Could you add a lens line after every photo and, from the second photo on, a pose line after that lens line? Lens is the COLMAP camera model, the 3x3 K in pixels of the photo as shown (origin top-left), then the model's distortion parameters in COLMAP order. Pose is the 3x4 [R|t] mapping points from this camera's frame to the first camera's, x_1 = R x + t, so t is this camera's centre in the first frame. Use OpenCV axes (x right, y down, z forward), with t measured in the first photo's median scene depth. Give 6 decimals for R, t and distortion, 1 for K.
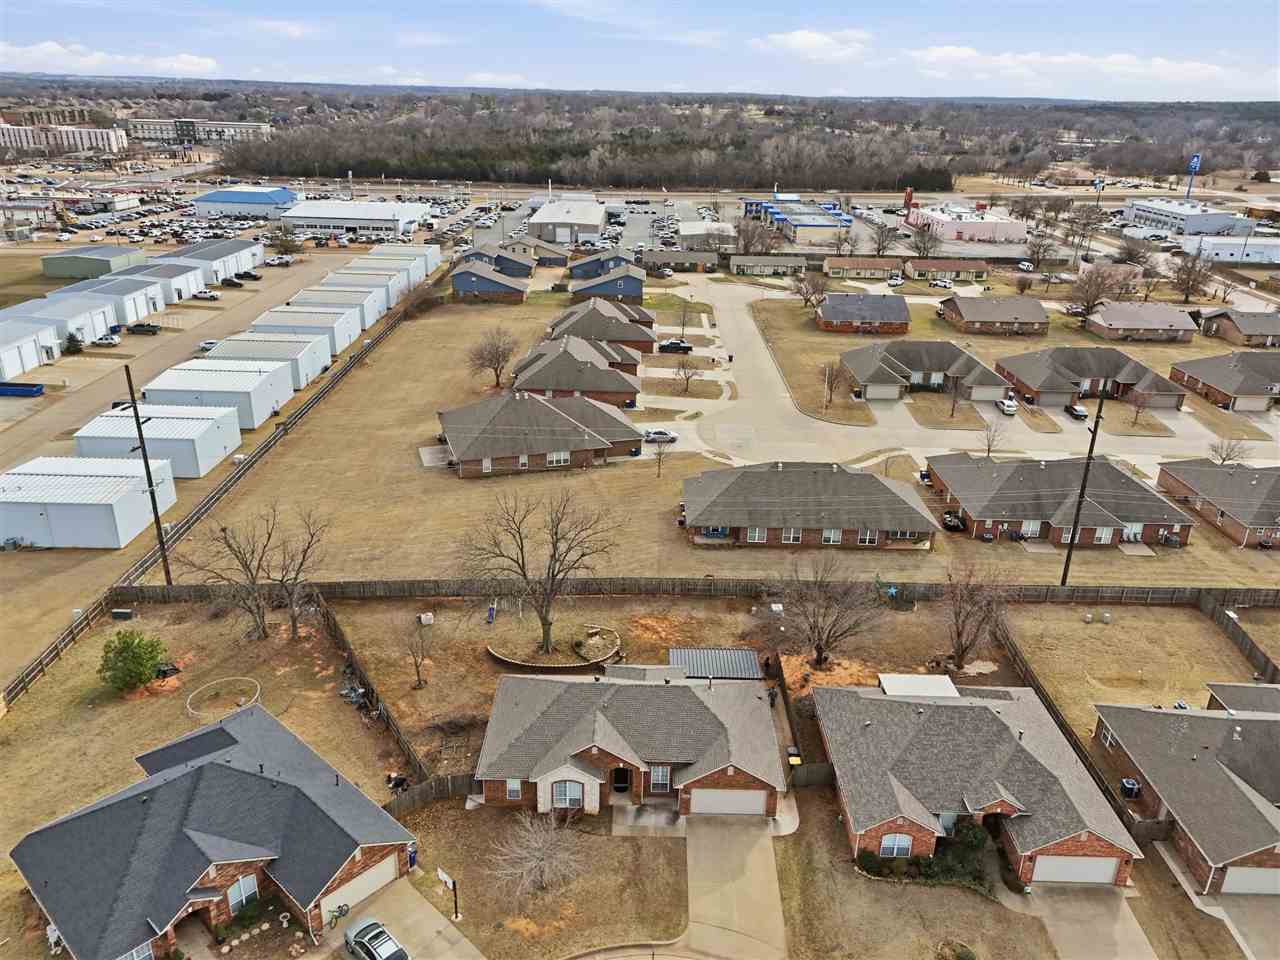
lens RADIAL K [[929.3, 0, 640.0], [0, 929.3, 480.0], [0, 0, 1]] dist [0.102699, -0.095936]
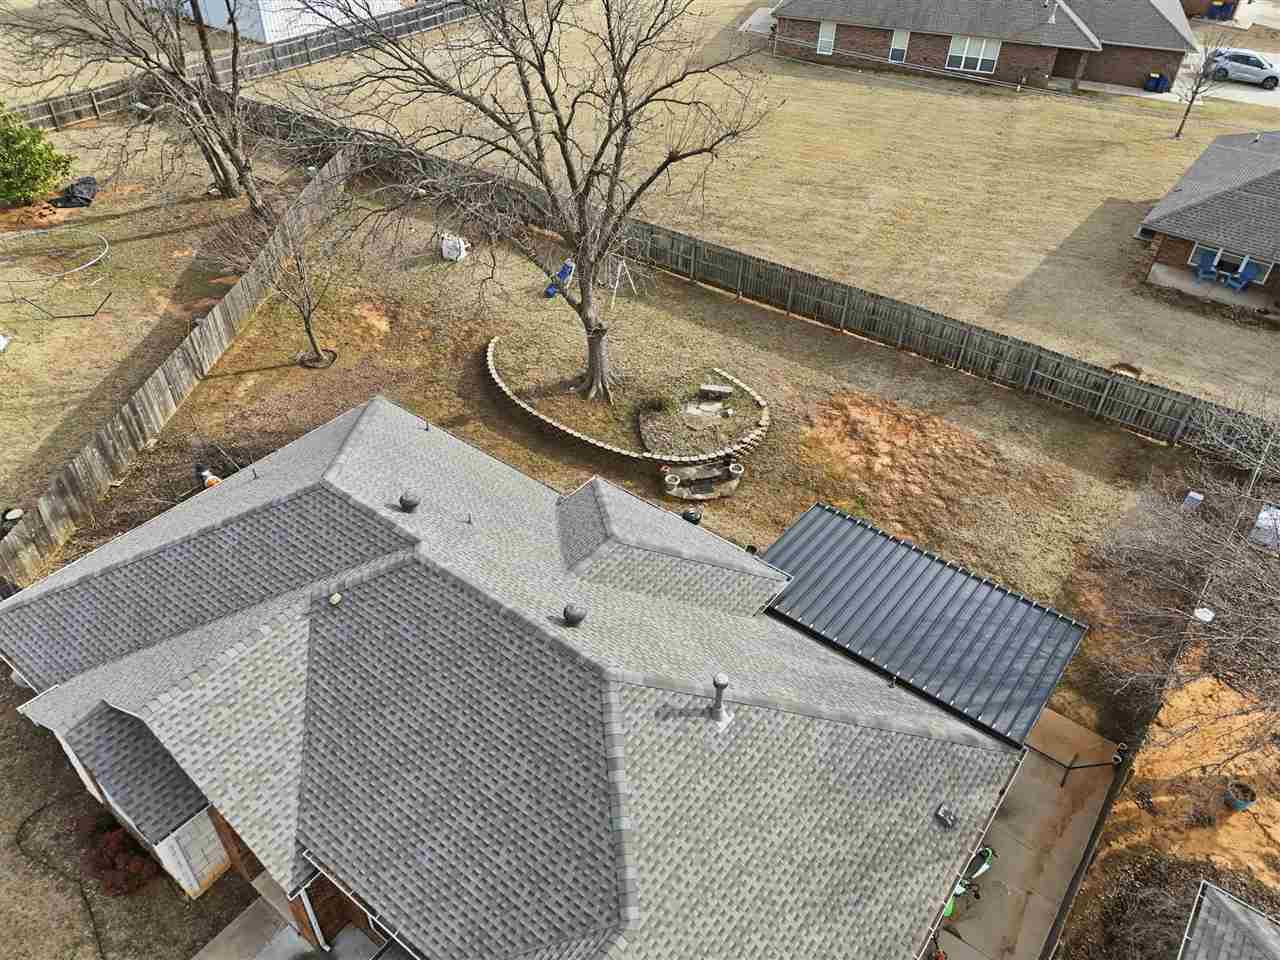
lens RADIAL K [[929.3, 0, 640.0], [0, 929.3, 480.0], [0, 0, 1]] dist [0.102699, -0.095936]
pose [[0.795528, 0.387633, -0.465699, 0.164404], [-0.241261, 0.907677, 0.343389, 0.090101], [0.555813, -0.160821, 0.815603, 0.856407]]
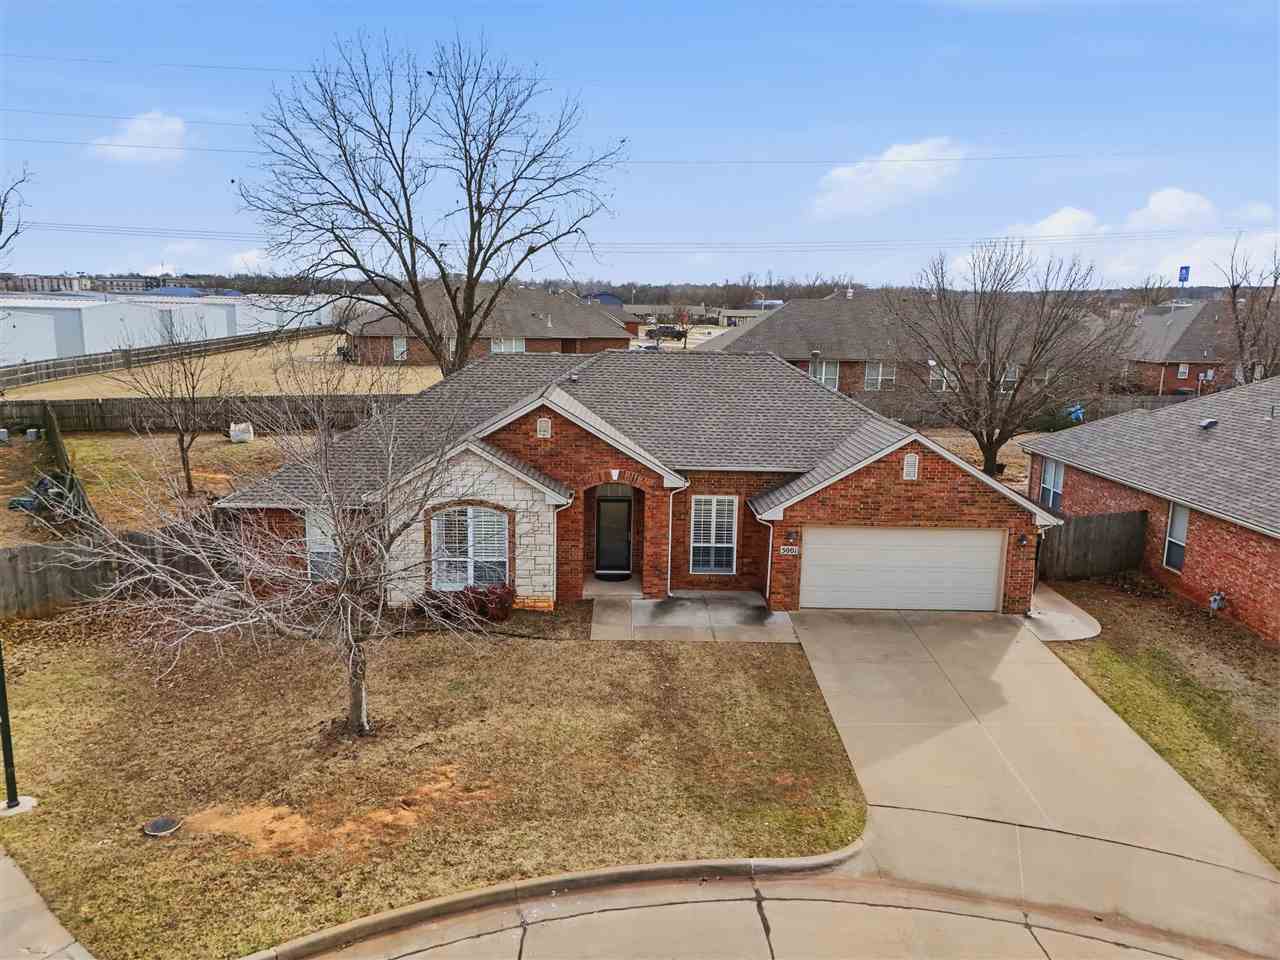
lens RADIAL K [[929.3, 0, 640.0], [0, 929.3, 480.0], [0, 0, 1]] dist [0.102699, -0.095936]
pose [[0.999594, -0.011604, 0.026011, -0.019292], [0.016469, 0.980577, -0.195440, 0.379587], [-0.023238, 0.195789, 0.980371, 0.633166]]
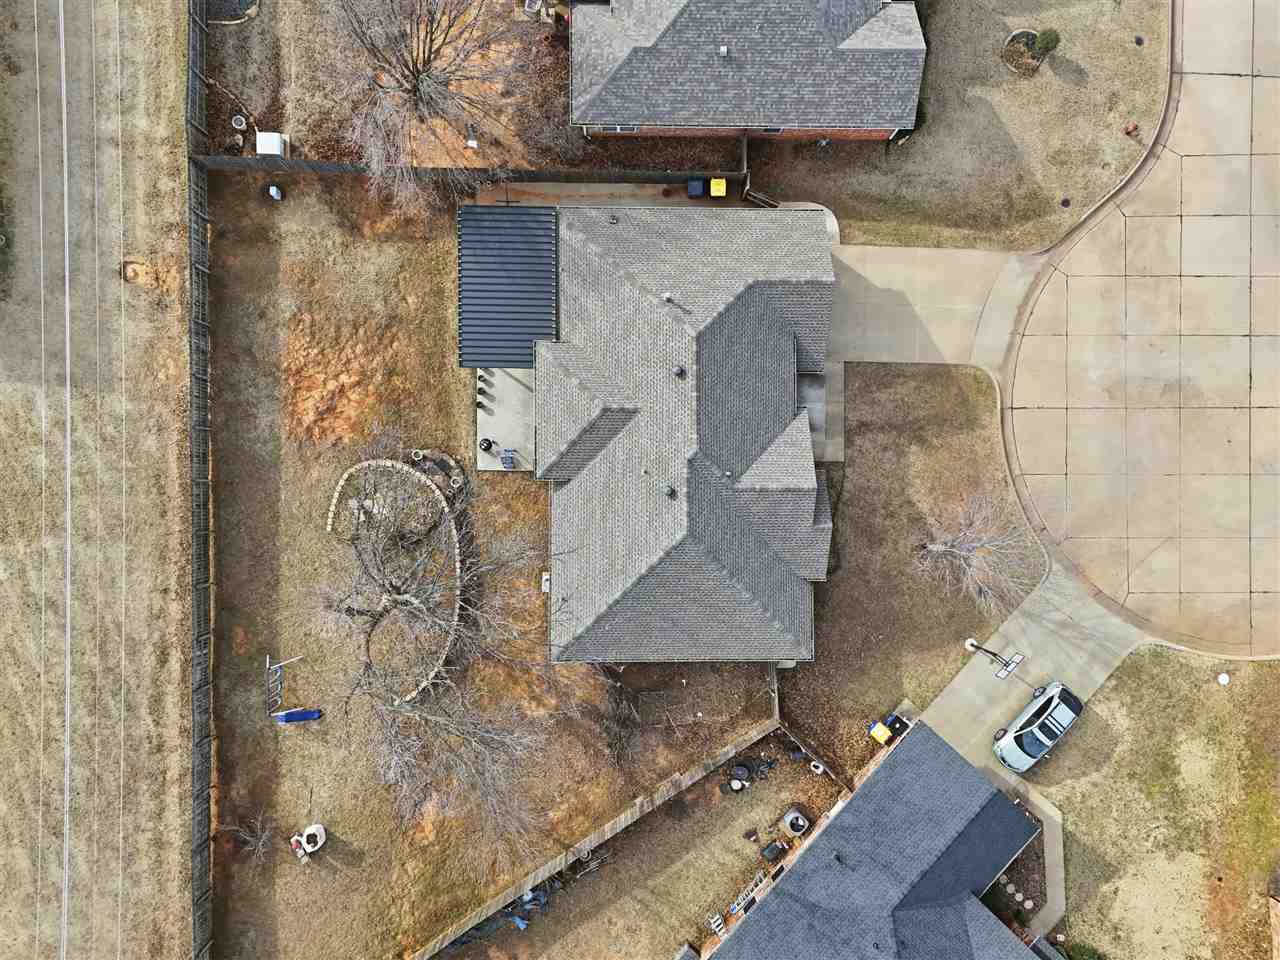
lens RADIAL K [[929.3, 0, 640.0], [0, 929.3, 480.0], [0, 0, 1]] dist [0.102699, -0.095936]
pose [[-0.001906, -0.999846, -0.017438, -0.030968], [0.353595, -0.016985, 0.935245, -0.364620], [-0.935397, -0.004384, 0.353573, 0.872431]]
